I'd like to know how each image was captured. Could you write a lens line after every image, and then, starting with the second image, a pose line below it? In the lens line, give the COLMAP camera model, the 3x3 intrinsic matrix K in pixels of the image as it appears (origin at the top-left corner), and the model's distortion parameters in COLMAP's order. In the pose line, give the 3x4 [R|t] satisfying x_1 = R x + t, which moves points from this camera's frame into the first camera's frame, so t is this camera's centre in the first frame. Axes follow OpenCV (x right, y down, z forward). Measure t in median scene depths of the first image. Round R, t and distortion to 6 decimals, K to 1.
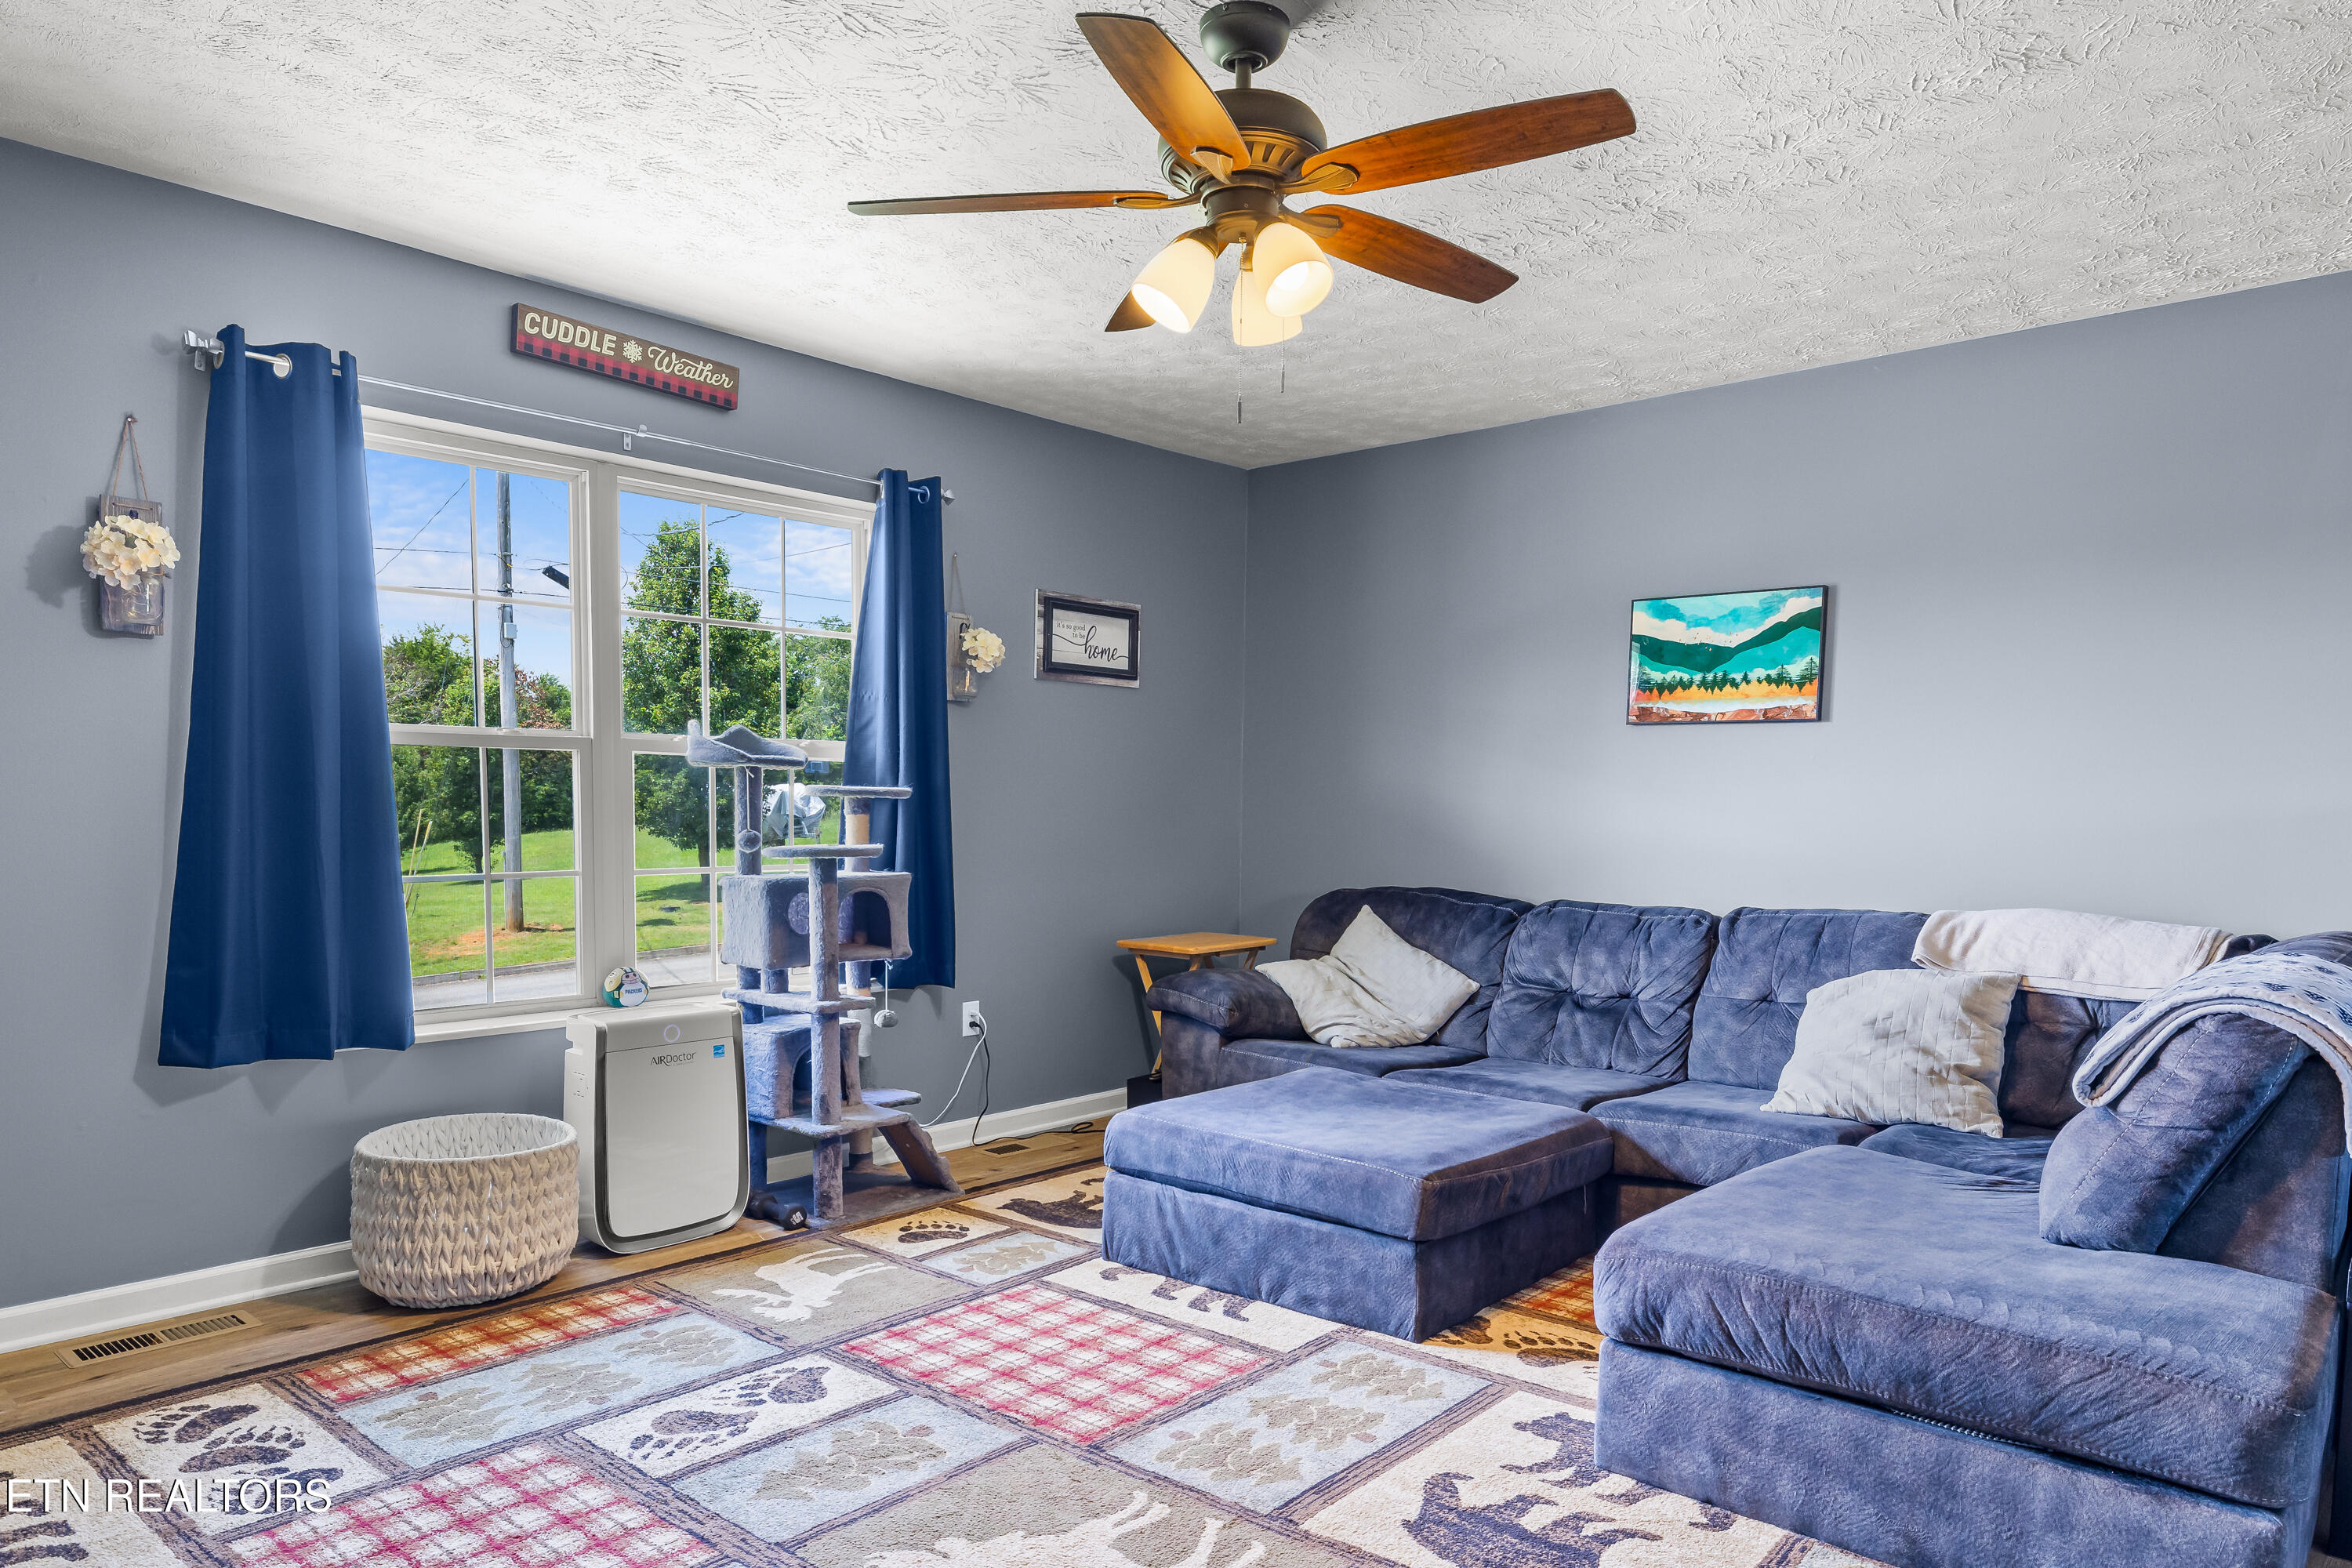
lens RADIAL K [[1484.5, 0, 1145.1], [0, 1484.5, 886.9], [0, 0, 1]] dist [0.005629, 0.001555]
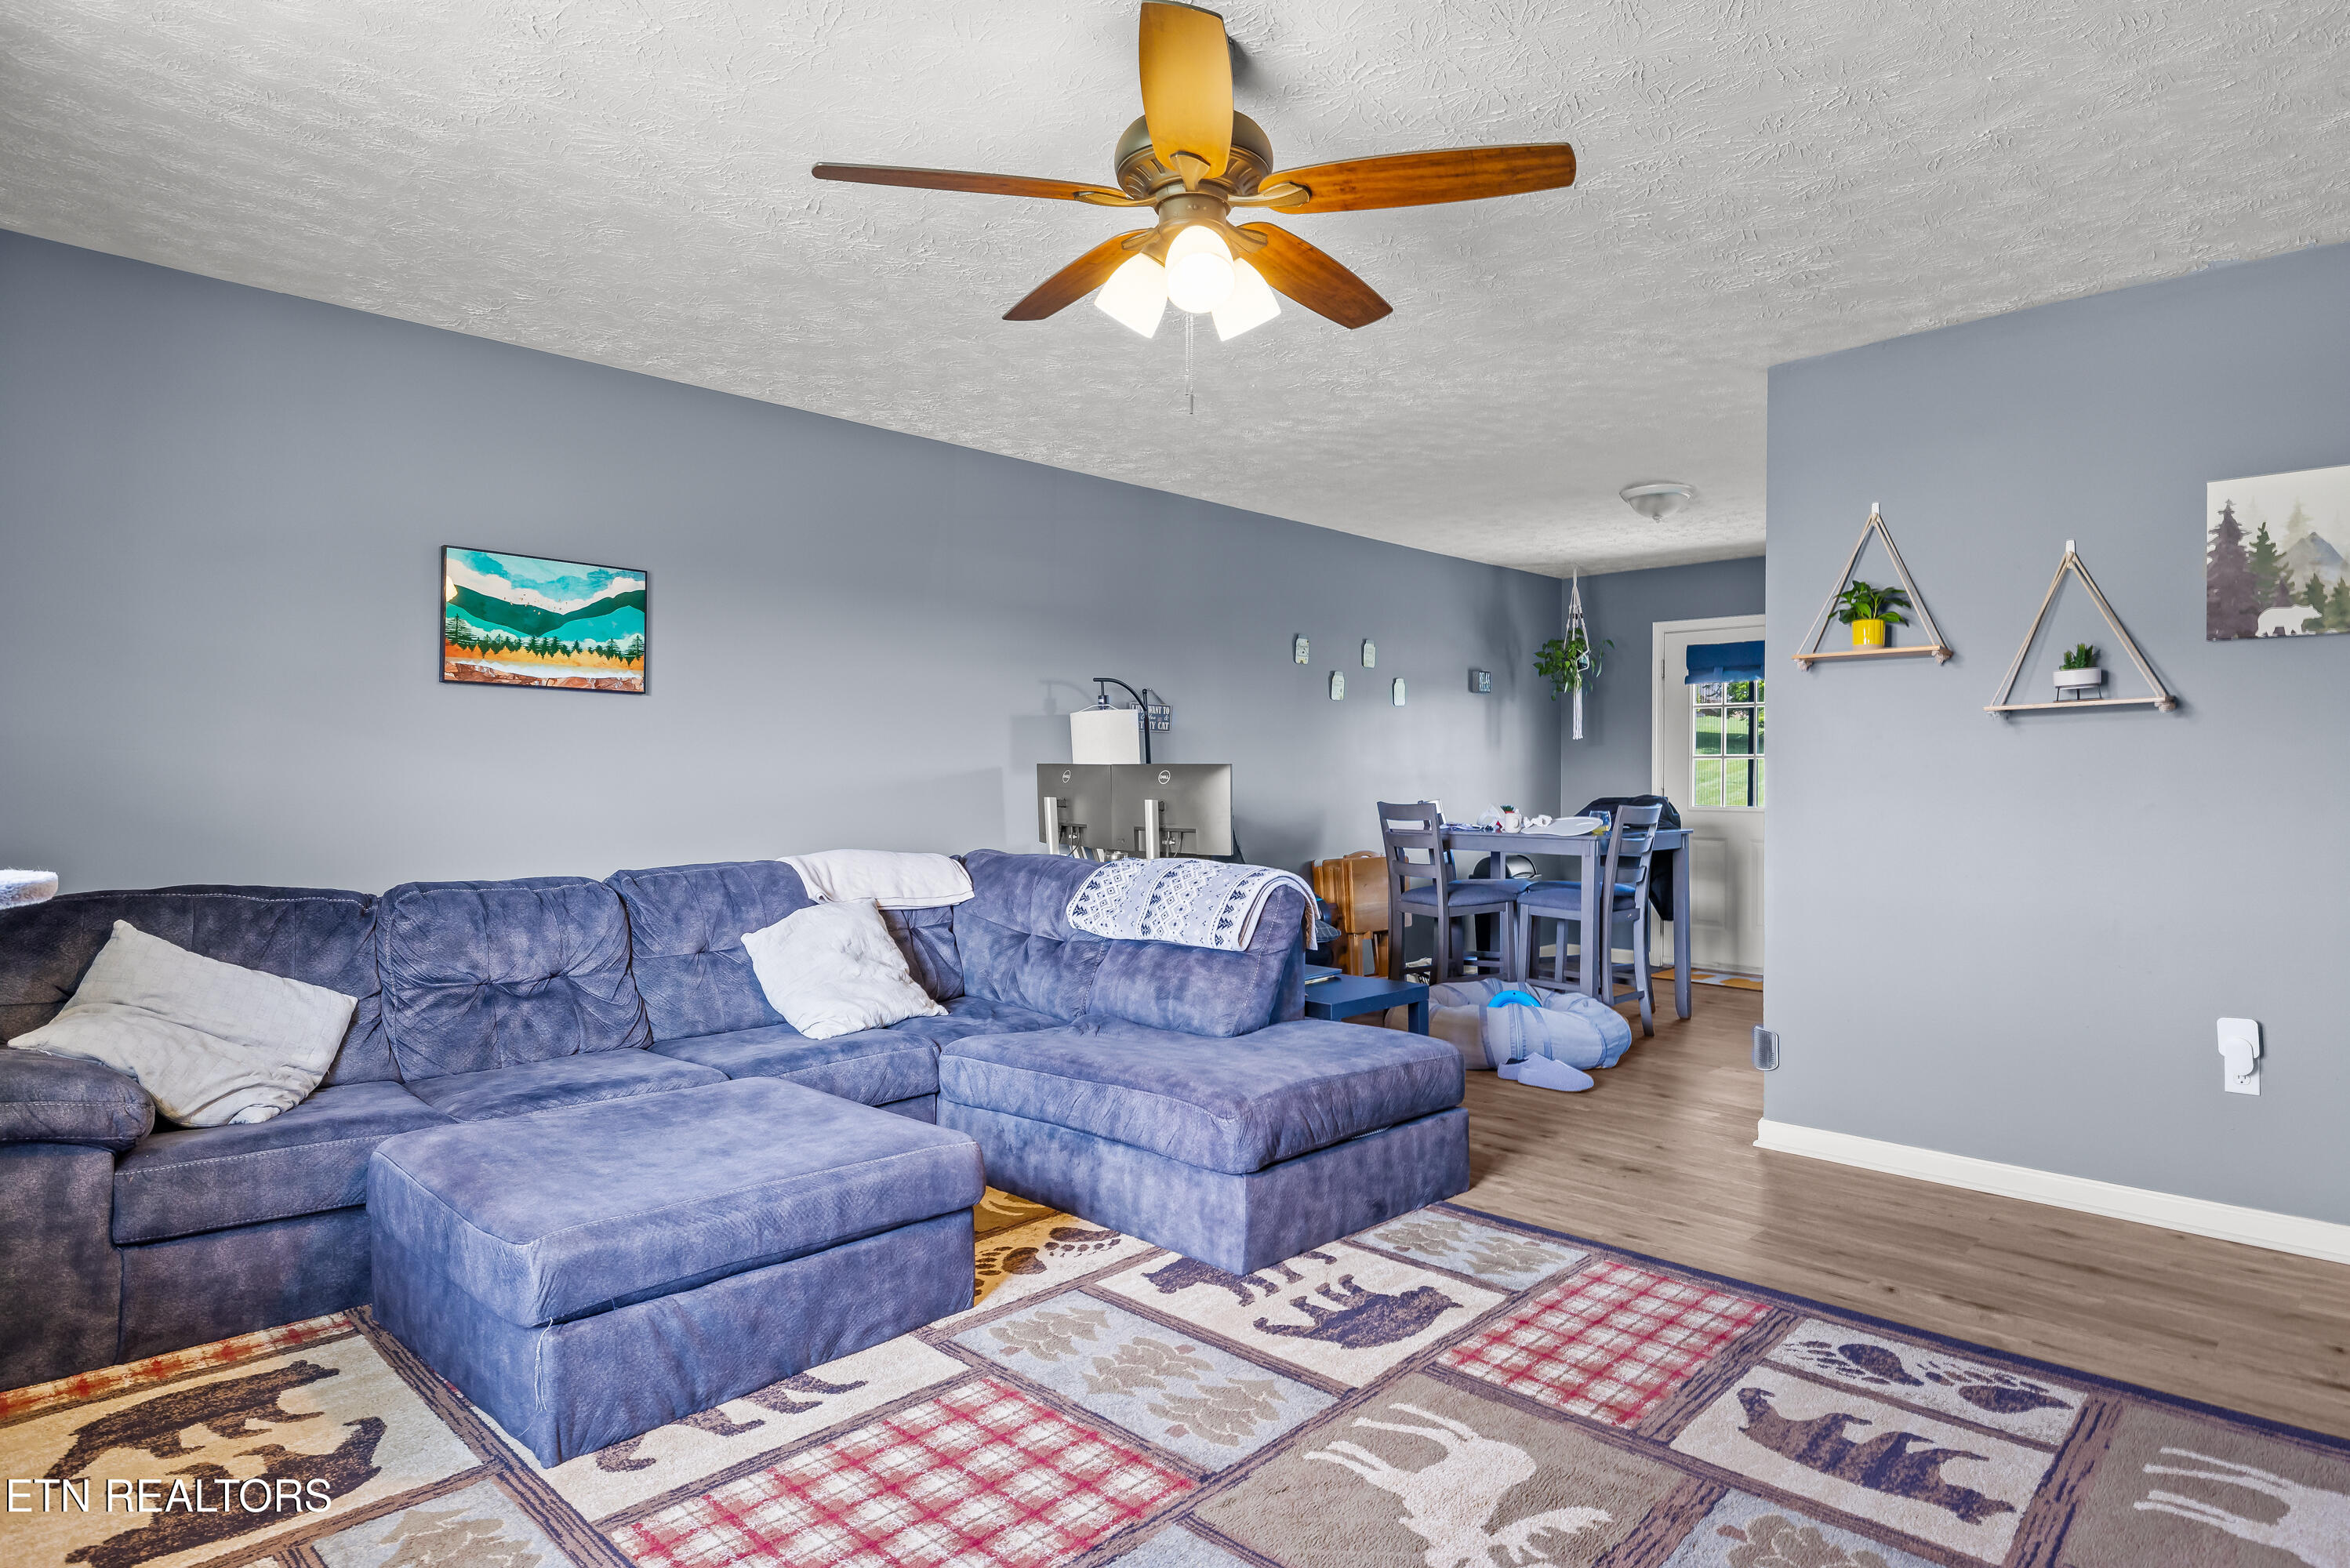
lens RADIAL K [[1337.0, 0, 1181.0], [0, 1337.0, 773.9], [0, 0, 1]] dist [0.002472, 0.003462]
pose [[0.026212, -0.004374, 0.999647, -0.696504], [0.049308, 0.998779, 0.003077, -0.049875], [-0.998440, 0.049210, 0.026395, 0.786594]]
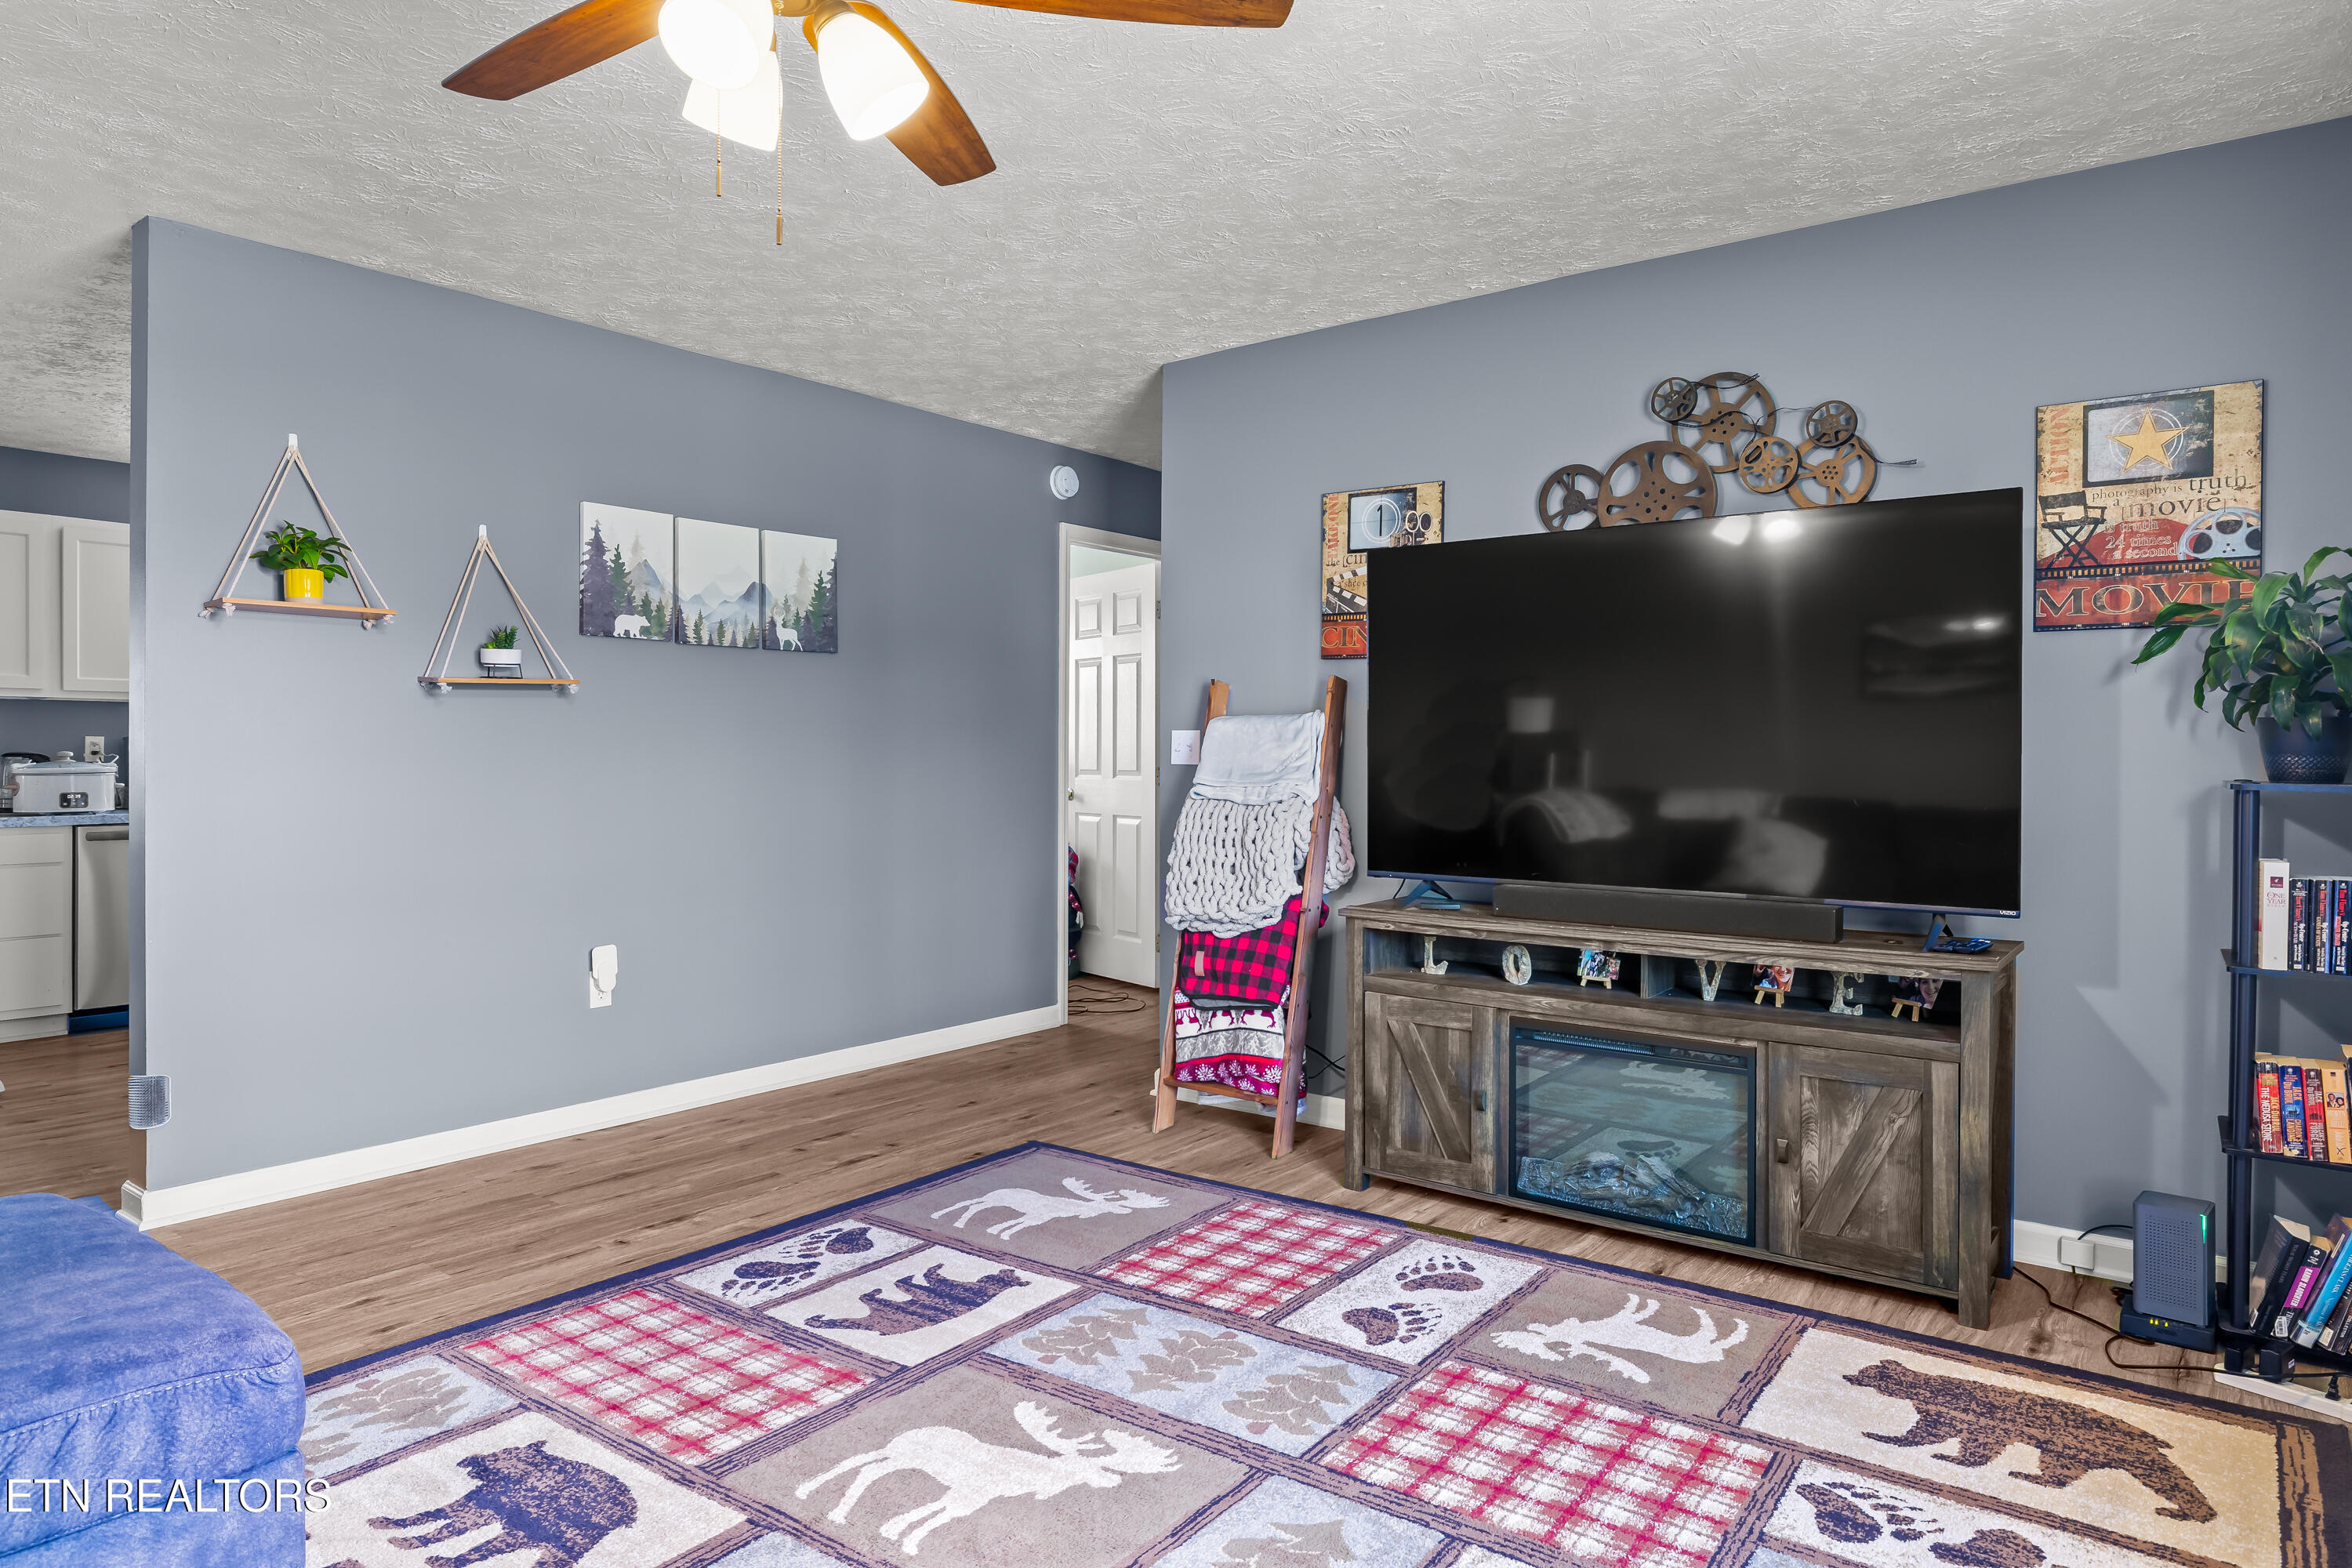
lens RADIAL K [[1401.2, 0, 1179.9], [0, 1401.2, 768.6], [0, 0, 1]] dist [0.005782, 0.001937]
pose [[-0.995265, -0.009191, -0.096761, -0.058588], [-0.015605, 0.997714, 0.065748, -0.081432], [0.095935, 0.066947, -0.993134, 1.364137]]
